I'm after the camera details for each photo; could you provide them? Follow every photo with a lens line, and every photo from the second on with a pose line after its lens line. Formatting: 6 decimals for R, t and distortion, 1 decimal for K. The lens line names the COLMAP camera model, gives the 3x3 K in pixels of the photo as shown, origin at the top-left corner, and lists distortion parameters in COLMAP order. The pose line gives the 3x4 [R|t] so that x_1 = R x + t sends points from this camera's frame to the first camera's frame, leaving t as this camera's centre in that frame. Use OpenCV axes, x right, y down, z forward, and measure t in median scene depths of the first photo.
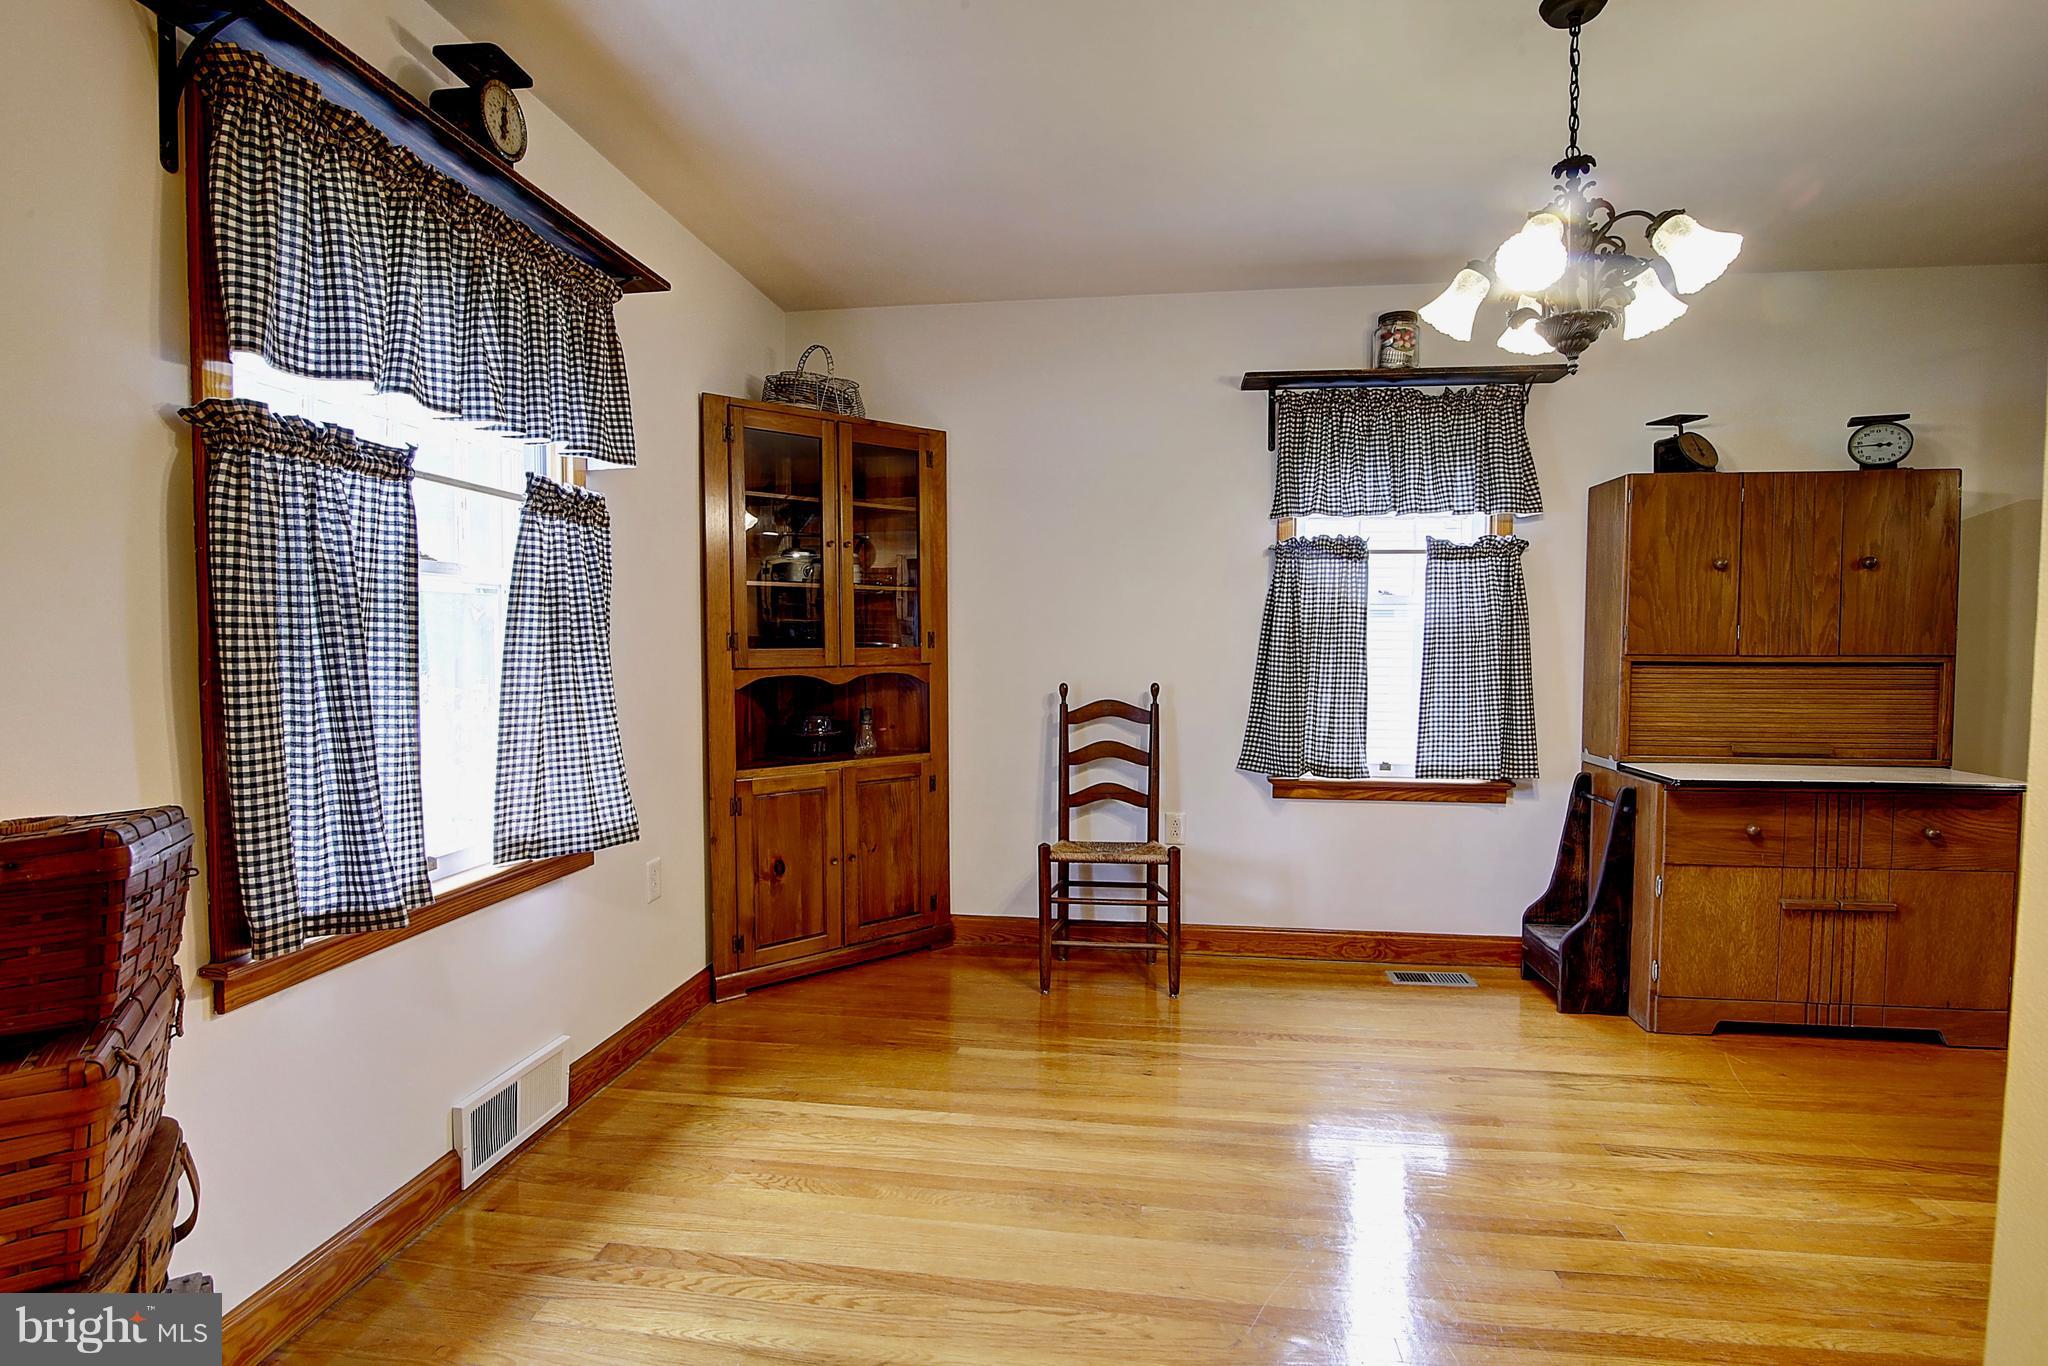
lens RADIAL K [[951.7, 0, 1018.9], [0, 951.7, 677.4], [0, 0, 1]] dist [-0.022746, 0.000813]
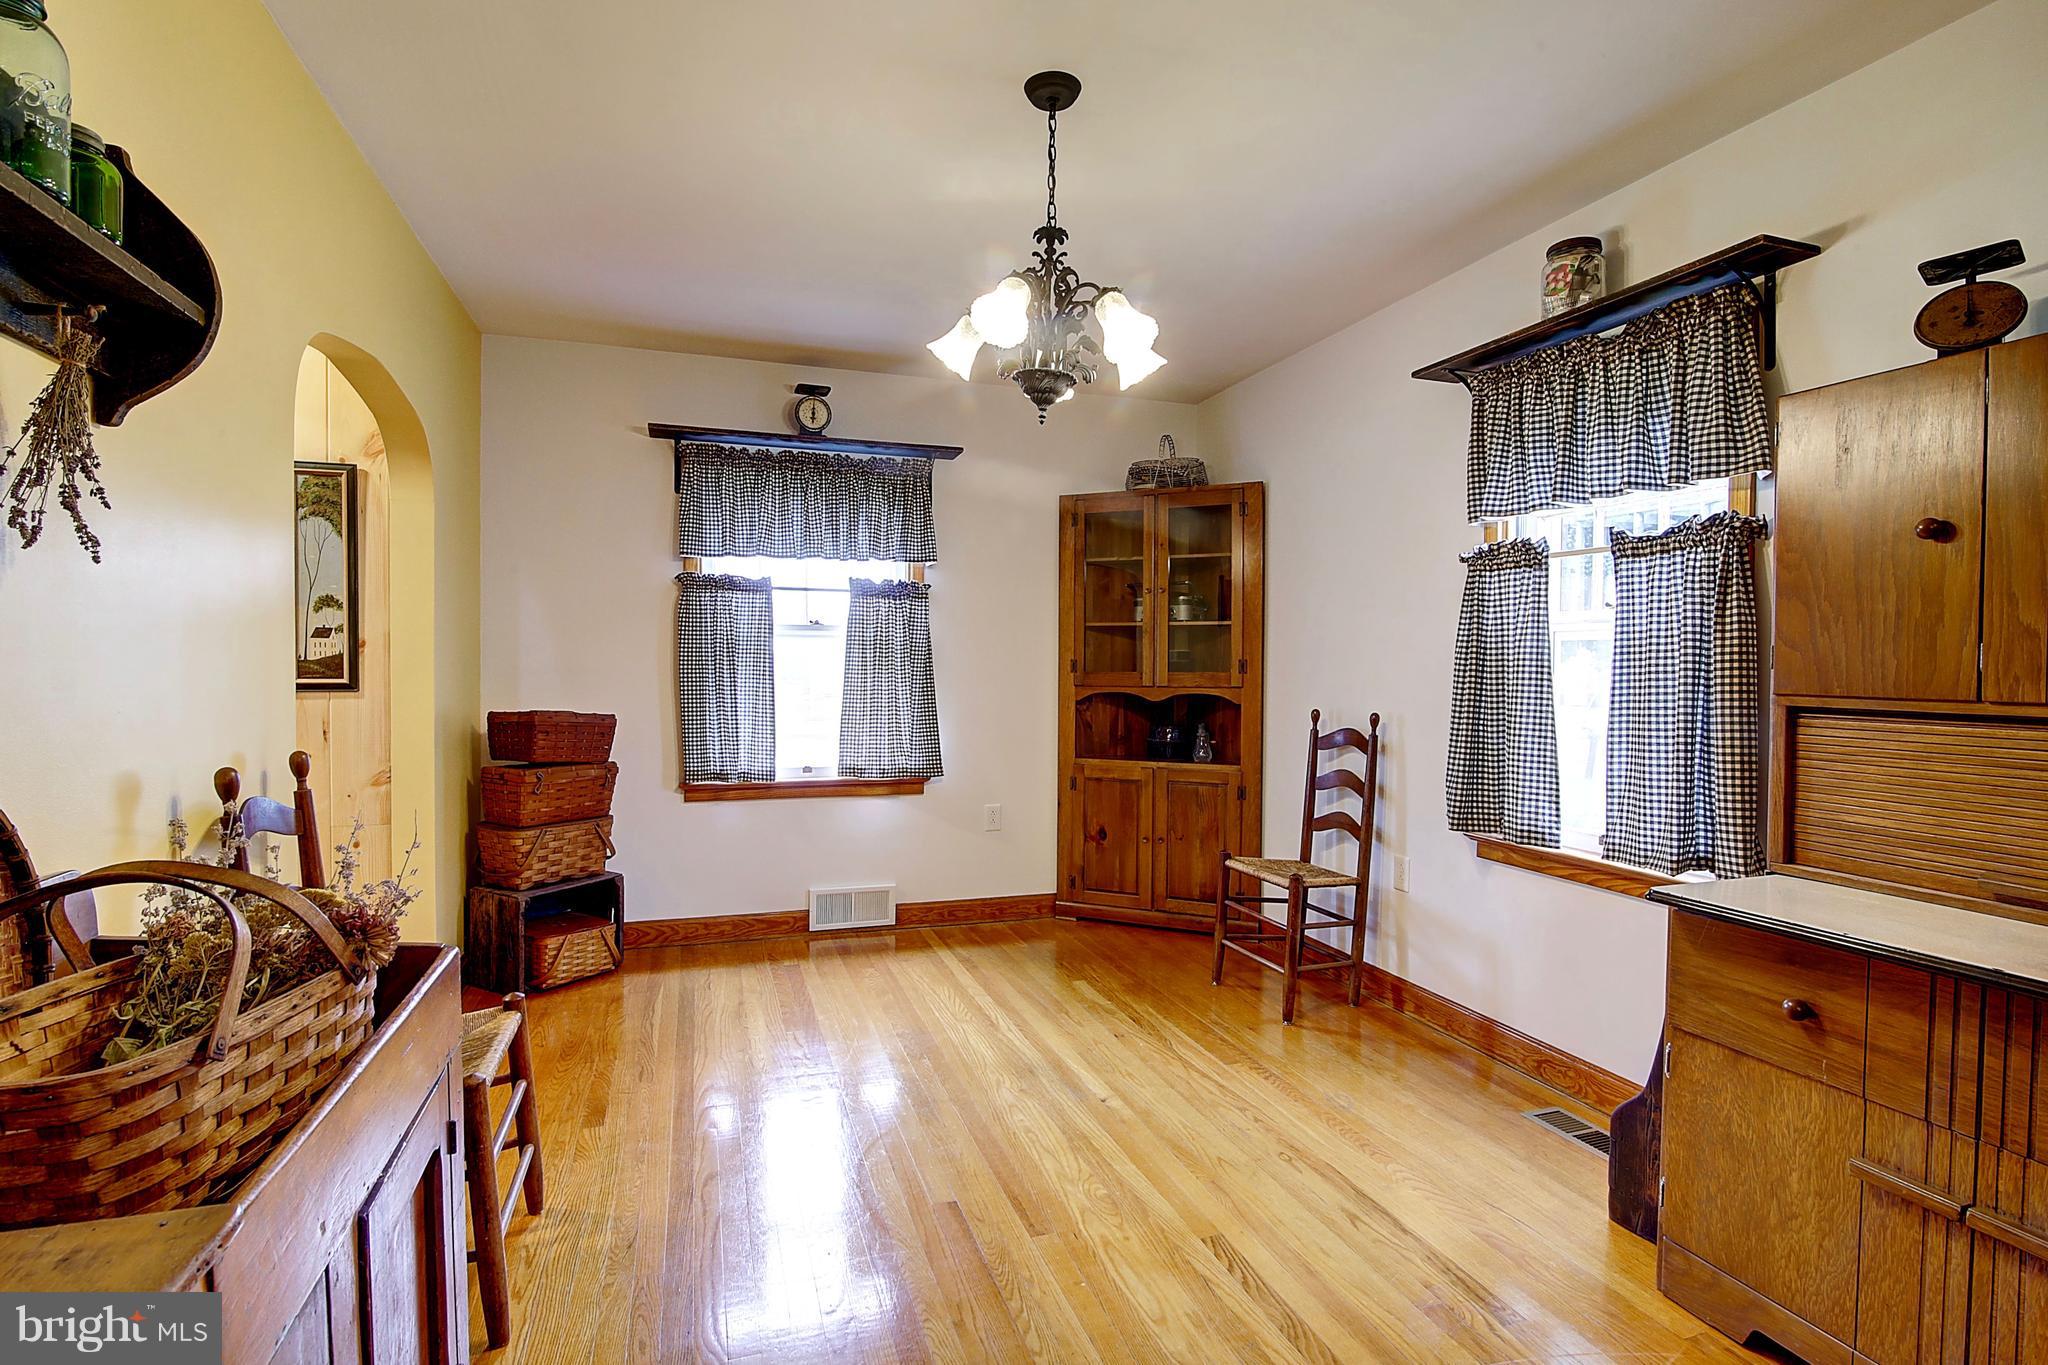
lens RADIAL K [[951.7, 0, 1018.9], [0, 951.7, 676.9], [0, 0, 1]] dist [-0.022746, 0.000813]
pose [[0.453693, 0.014744, -0.891036, 0.910280], [-0.043460, 0.999039, -0.005598, -0.010293], [0.890098, 0.041264, 0.453898, 0.278681]]
